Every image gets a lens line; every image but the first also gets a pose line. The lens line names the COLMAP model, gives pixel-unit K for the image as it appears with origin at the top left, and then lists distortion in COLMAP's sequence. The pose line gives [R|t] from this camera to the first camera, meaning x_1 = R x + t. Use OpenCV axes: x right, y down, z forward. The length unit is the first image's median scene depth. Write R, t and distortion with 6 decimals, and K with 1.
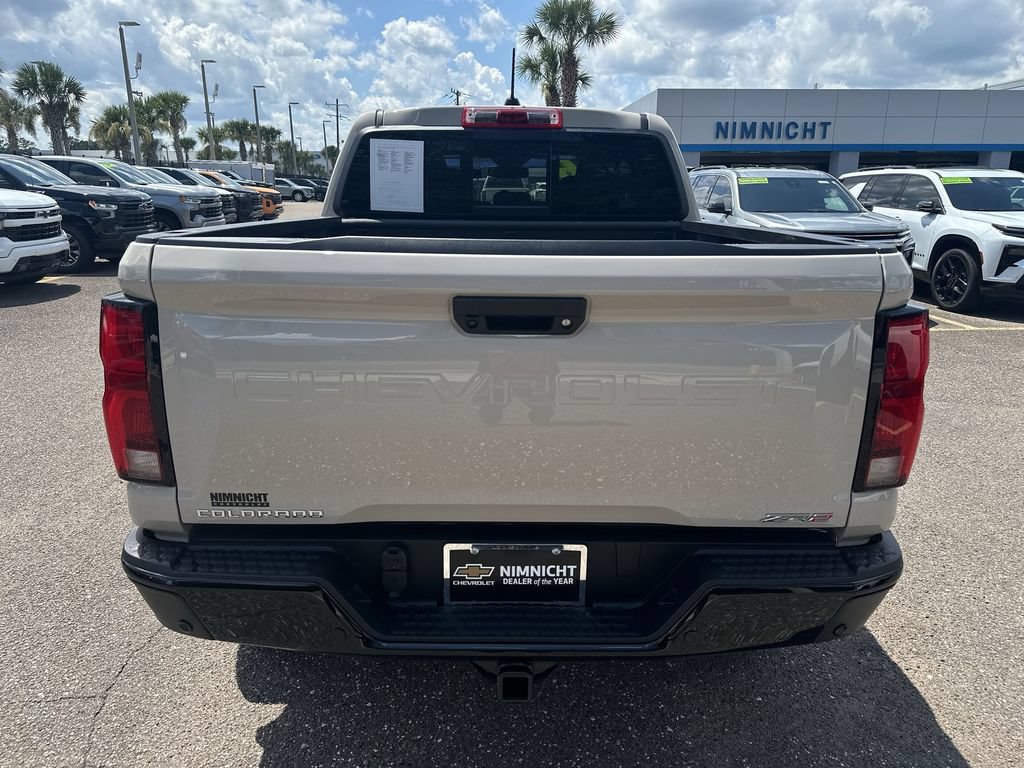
lens RADIAL K [[755.7, 0, 516.0], [0, 755.7, 378.4], [0, 0, 1]] dist [0.028964, -0.027503]
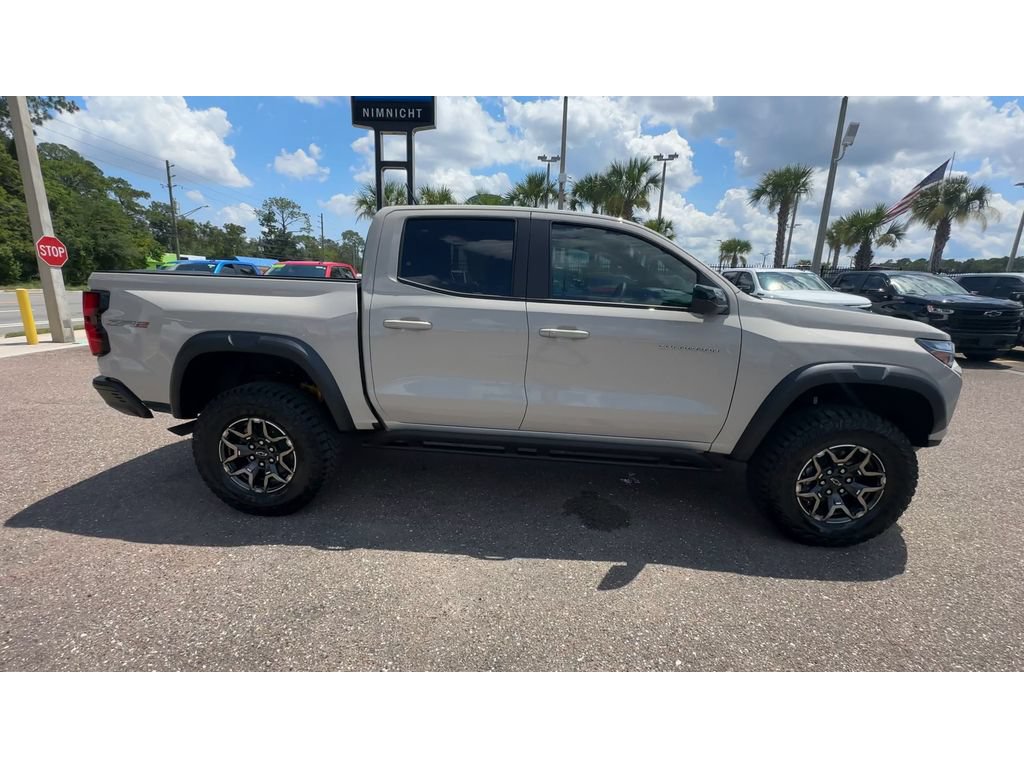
lens RADIAL K [[464.1, 0, 498.7], [0, 464.1, 400.2], [0, 0, 1]] dist [-0.000613, 0.000484]
pose [[-0.116112, 0.231319, -0.965924, 0.309691], [-0.275341, 0.926891, 0.255069, -0.085315], [0.954309, 0.295575, -0.043931, 0.389643]]
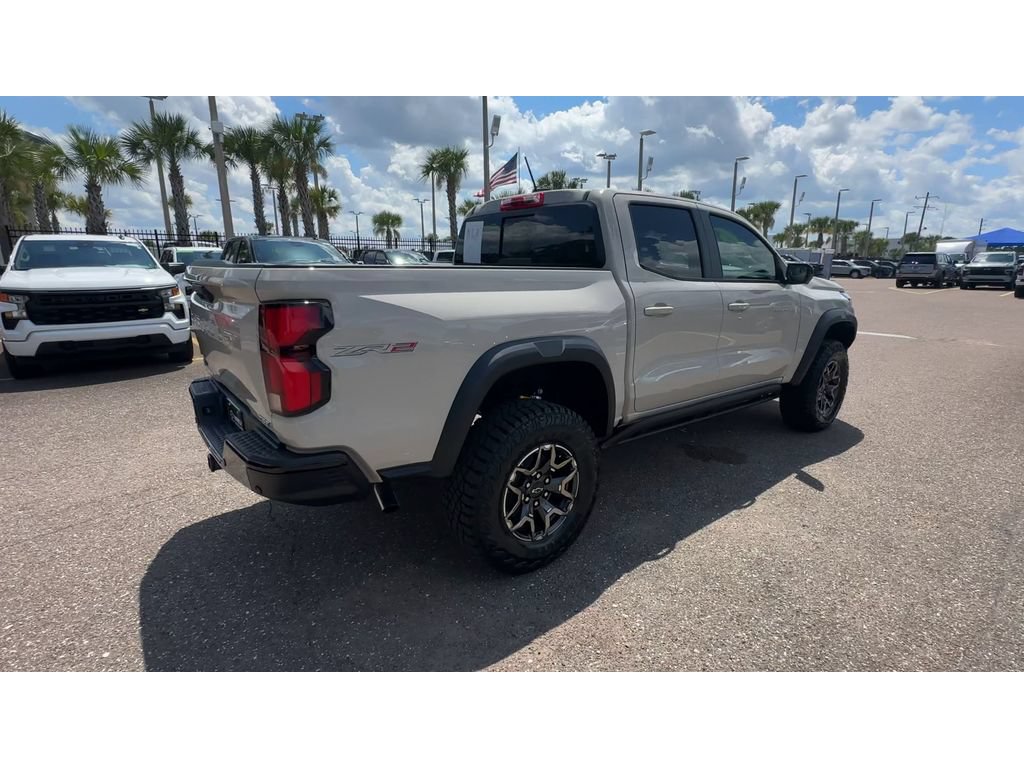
lens RADIAL K [[531.9, 0, 505.5], [0, 531.9, 386.0], [0, 0, 1]] dist [-0.007467, 0.003730]
pose [[0.599175, 0.171024, -0.782139, 0.248993], [-0.194927, 0.978683, 0.064673, -0.012577], [0.776526, 0.113710, 0.619739, 0.100193]]
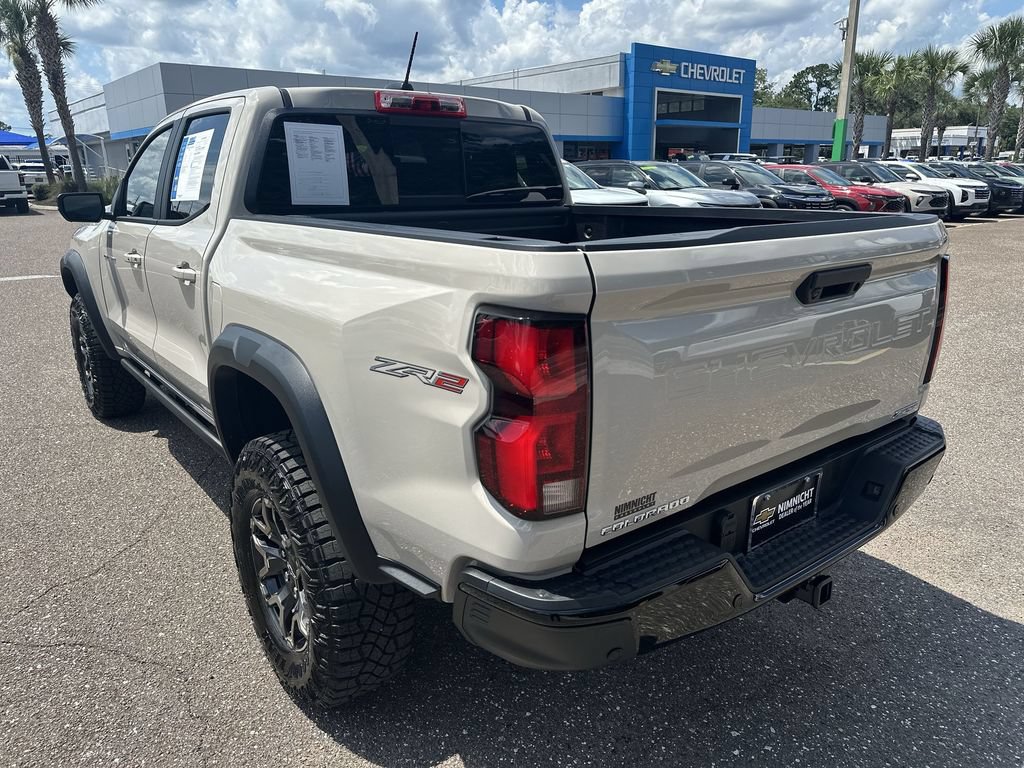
lens RADIAL K [[755.7, 0, 534.5], [0, 755.7, 368.4], [0, 0, 1]] dist [0.028964, -0.027503]
pose [[0.787010, -0.165594, 0.594301, -0.148712], [0.160061, 0.985125, 0.062530, -0.013820], [-0.595815, 0.045913, 0.801808, 0.043302]]
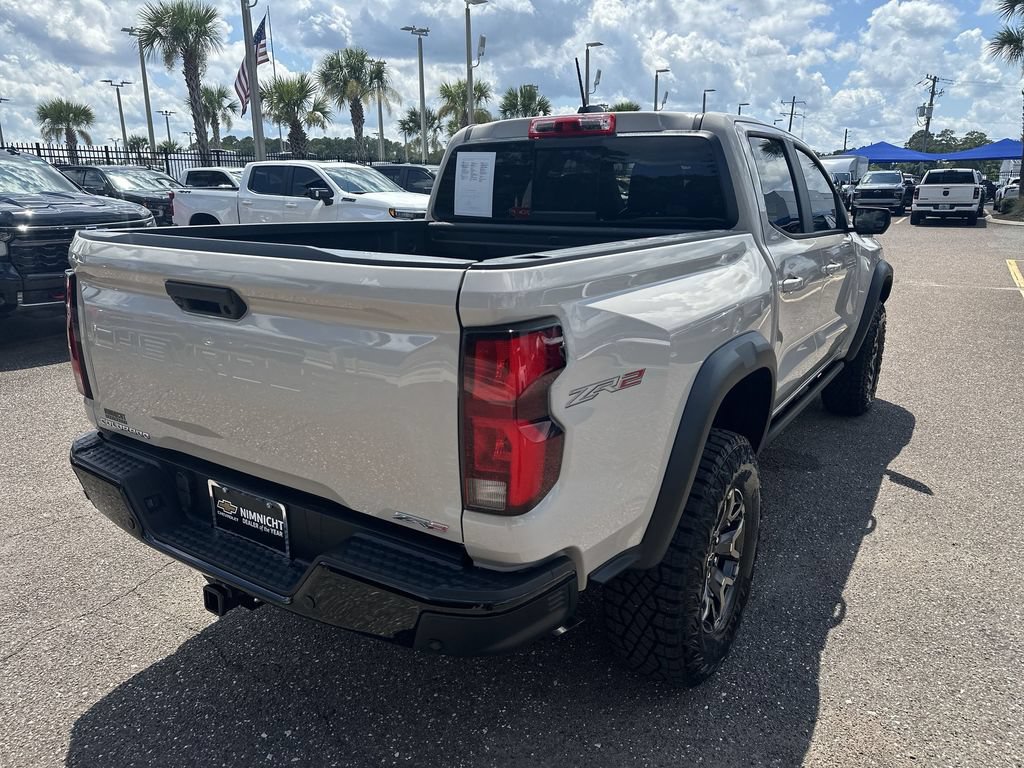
lens RADIAL K [[755.7, 0, 502.8], [0, 755.7, 377.4], [0, 0, 1]] dist [0.028964, -0.027503]
pose [[0.822079, 0.131595, -0.553958, 0.151015], [-0.132679, 0.990416, 0.038380, -0.009836], [0.553699, 0.041947, 0.831660, 0.031367]]
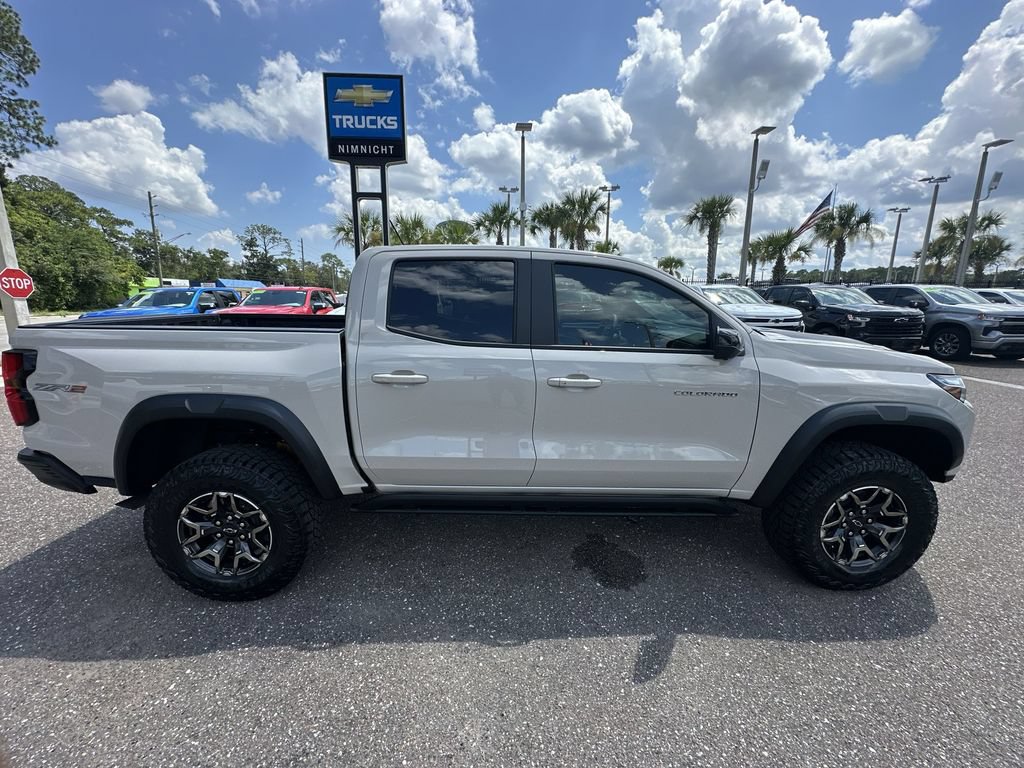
lens RADIAL K [[413.1, 0, 505.4], [0, 413.1, 379.5], [0, 0, 1]] dist [0.000357, 0.000127]
pose [[-0.022940, 0.187196, -0.982055, 0.260761], [-0.253583, 0.949098, 0.186837, -0.094729], [0.967042, 0.253319, 0.025697, 0.365524]]
